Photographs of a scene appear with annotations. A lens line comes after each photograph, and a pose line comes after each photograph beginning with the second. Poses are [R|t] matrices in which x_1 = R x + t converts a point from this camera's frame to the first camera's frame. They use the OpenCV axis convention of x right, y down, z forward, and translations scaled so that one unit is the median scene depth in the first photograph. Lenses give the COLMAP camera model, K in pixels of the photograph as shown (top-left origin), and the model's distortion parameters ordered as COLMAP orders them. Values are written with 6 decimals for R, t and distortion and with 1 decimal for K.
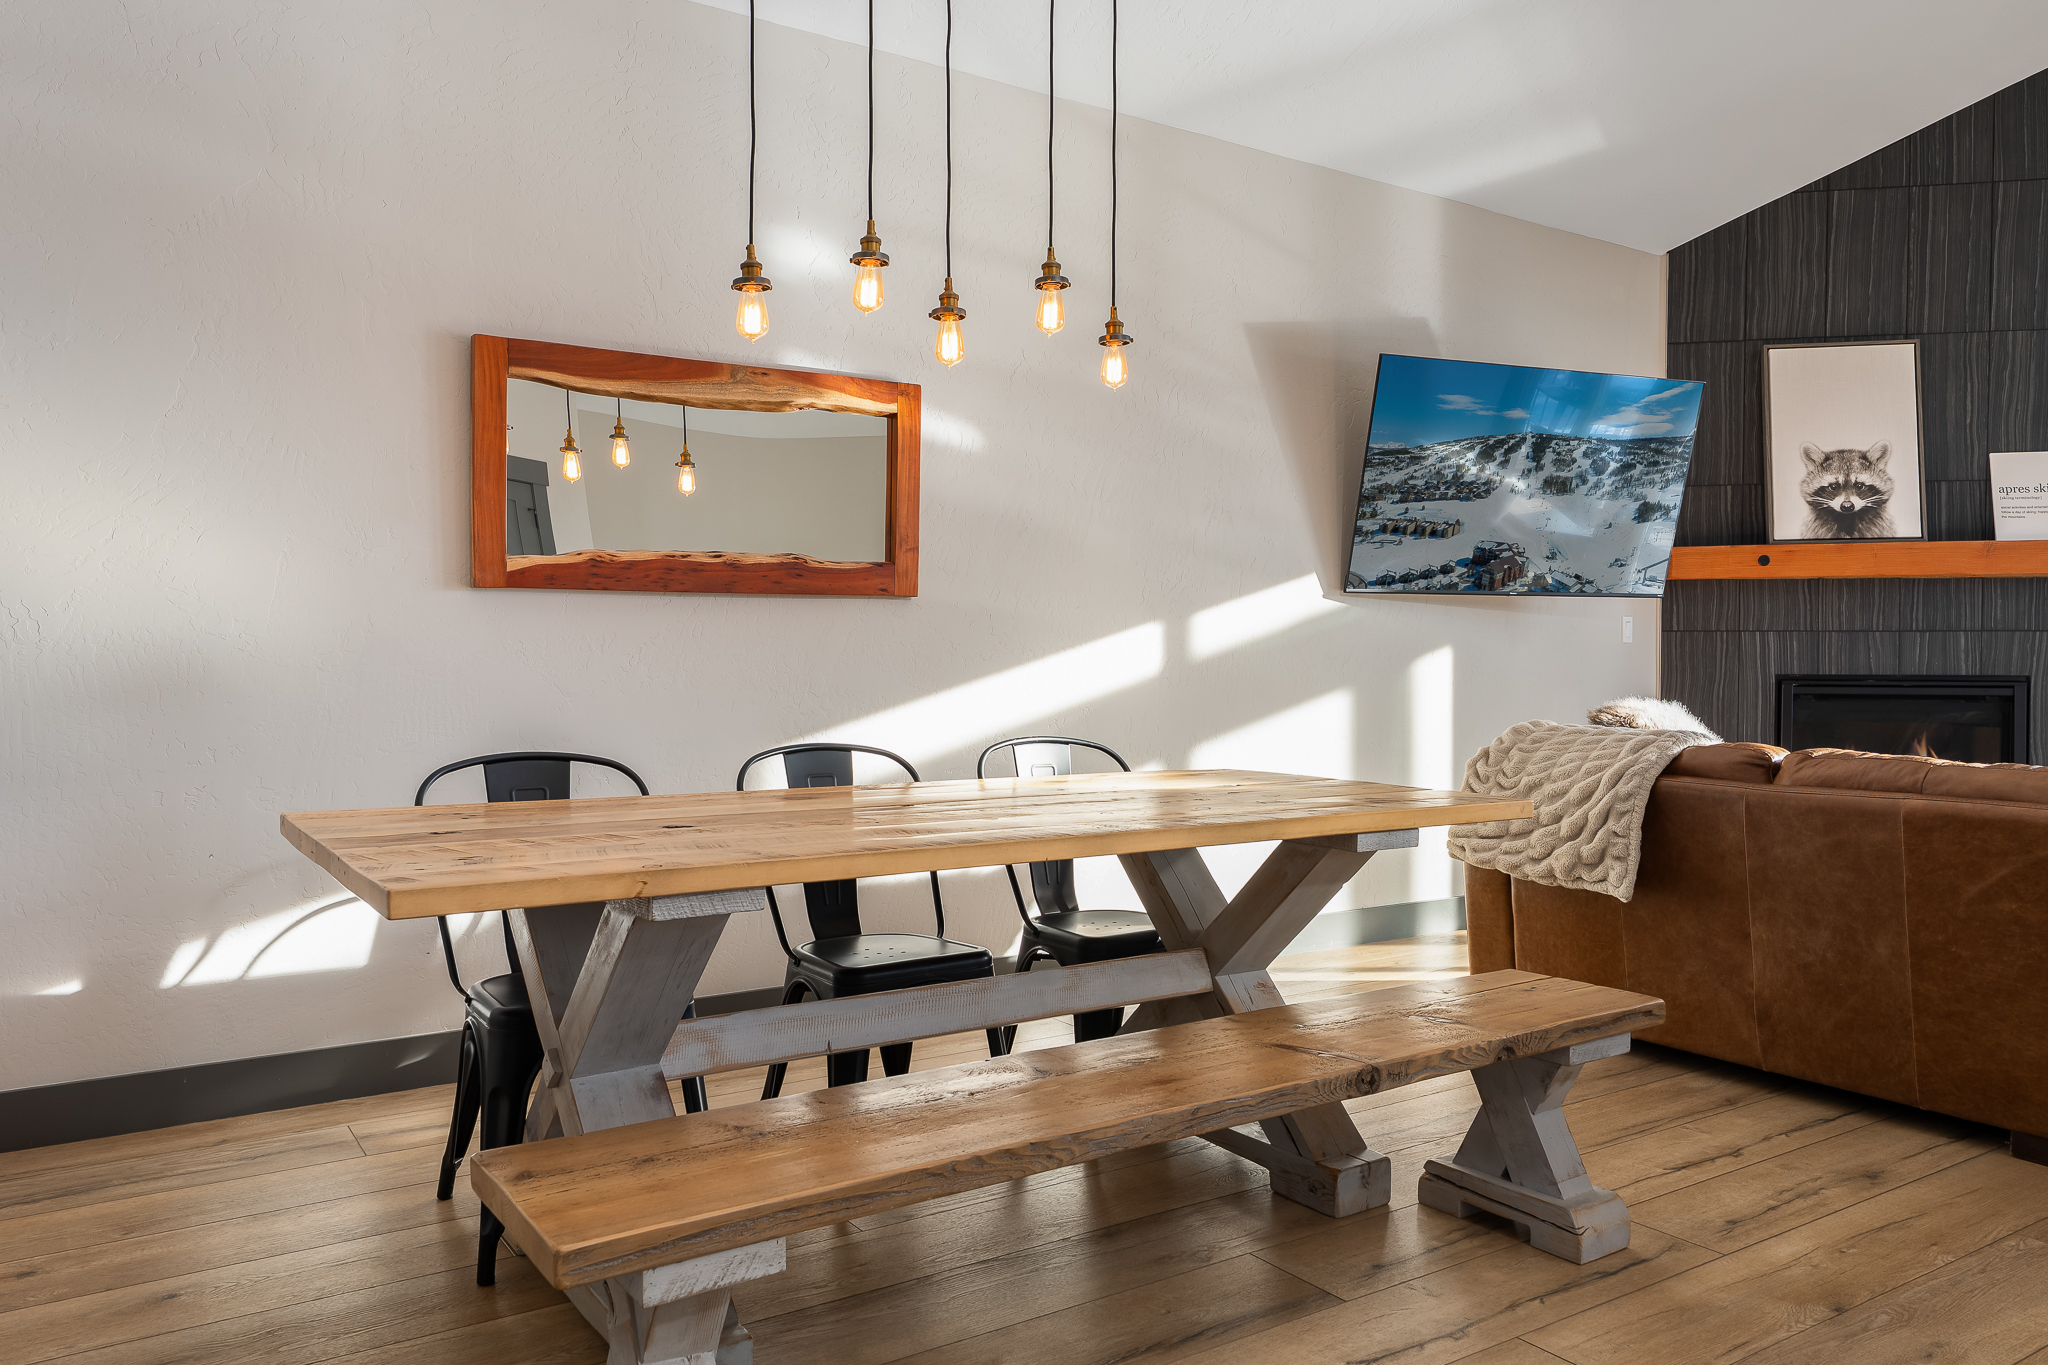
lens RADIAL K [[1424.1, 0, 1024.0], [0, 1424.1, 682.5], [0, 0, 1]] dist [-0.008742, 0.003819]
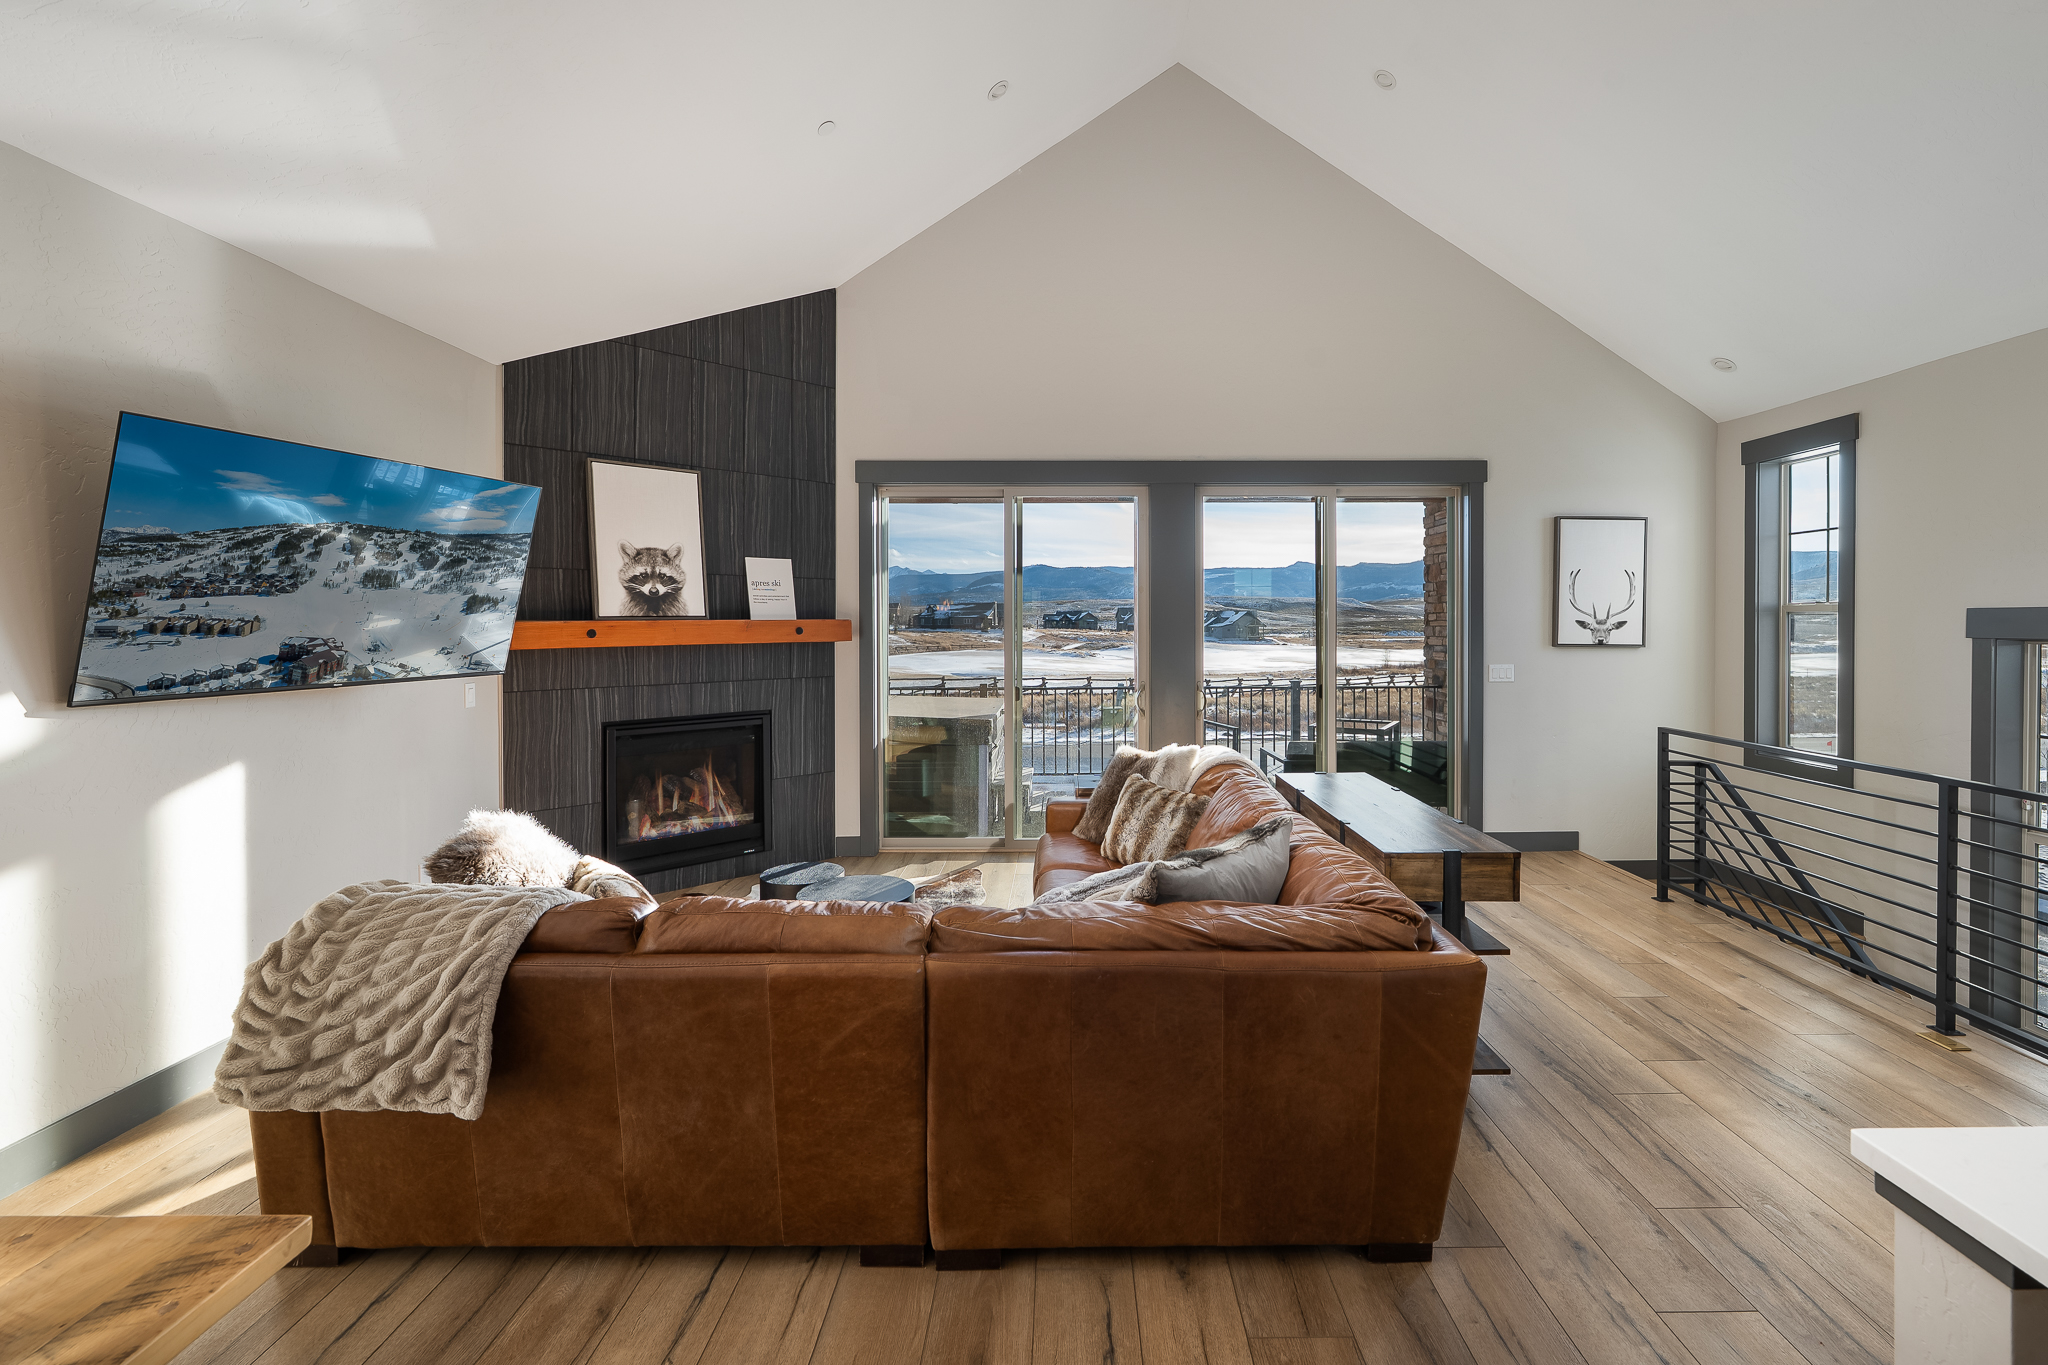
lens RADIAL K [[861.5, 0, 1035.9], [0, 861.5, 622.9], [0, 0, 1]] dist [-0.000609, 0.000222]
pose [[0.555397, -0.012098, 0.831498, 0.117167], [0.018533, 0.999826, 0.002169, -0.091726], [-0.831379, 0.014205, 0.555524, 0.271866]]
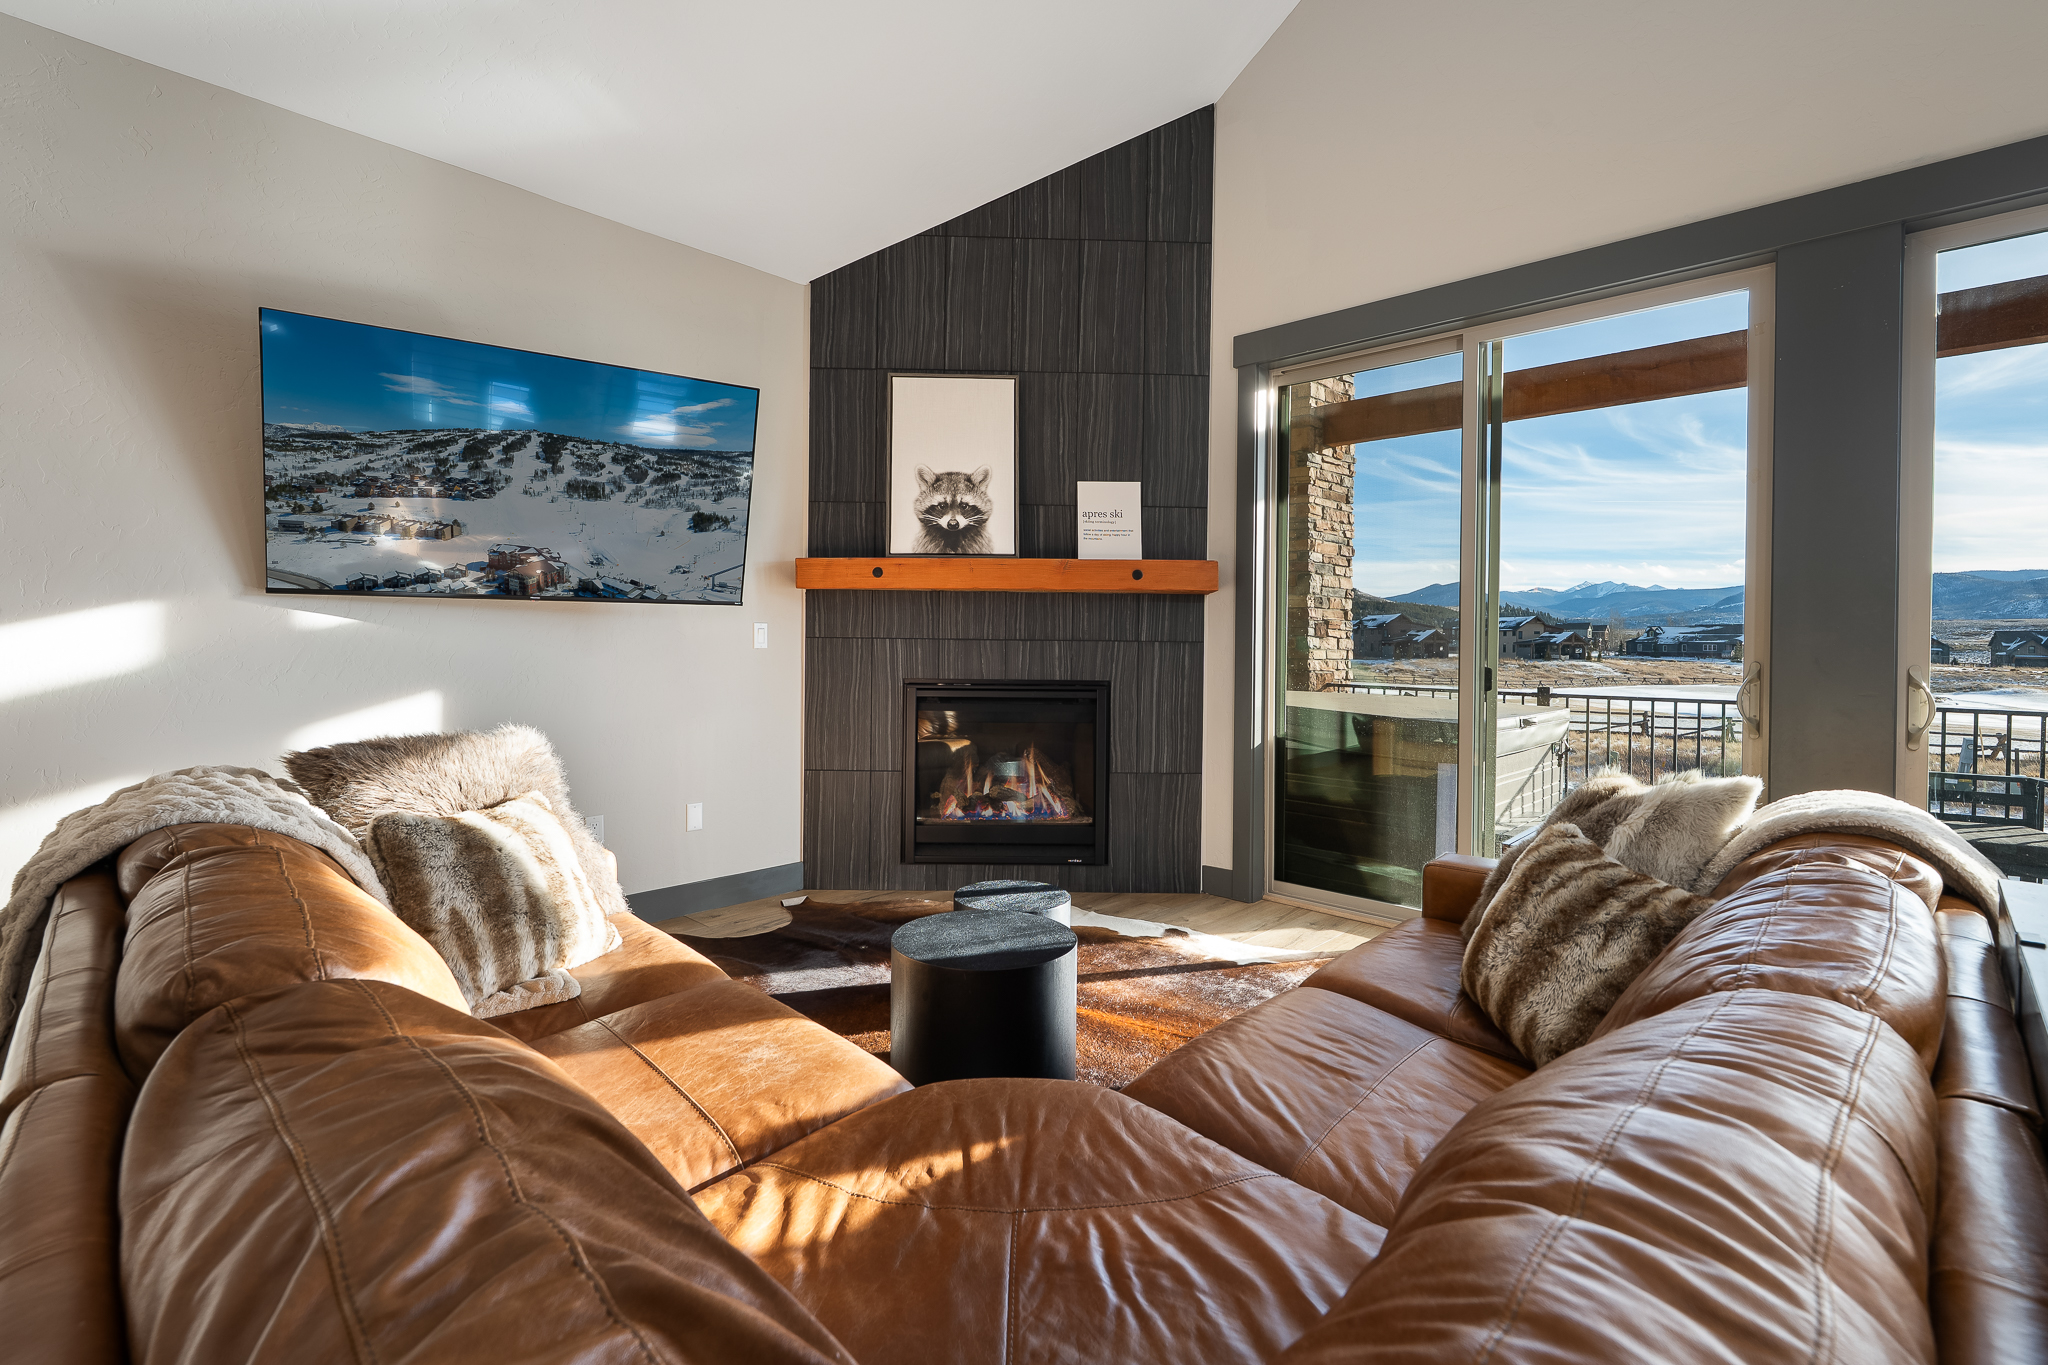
lens RADIAL K [[899.8, 0, 1015.9], [0, 899.8, 643.2], [0, 0, 1]] dist [-0.007347, 0.000026]
pose [[0.970093, 0.003433, 0.242709, 0.466211], [-0.002443, 0.999987, -0.004378, -0.030905], [-0.242721, 0.003654, 0.970089, 0.327219]]
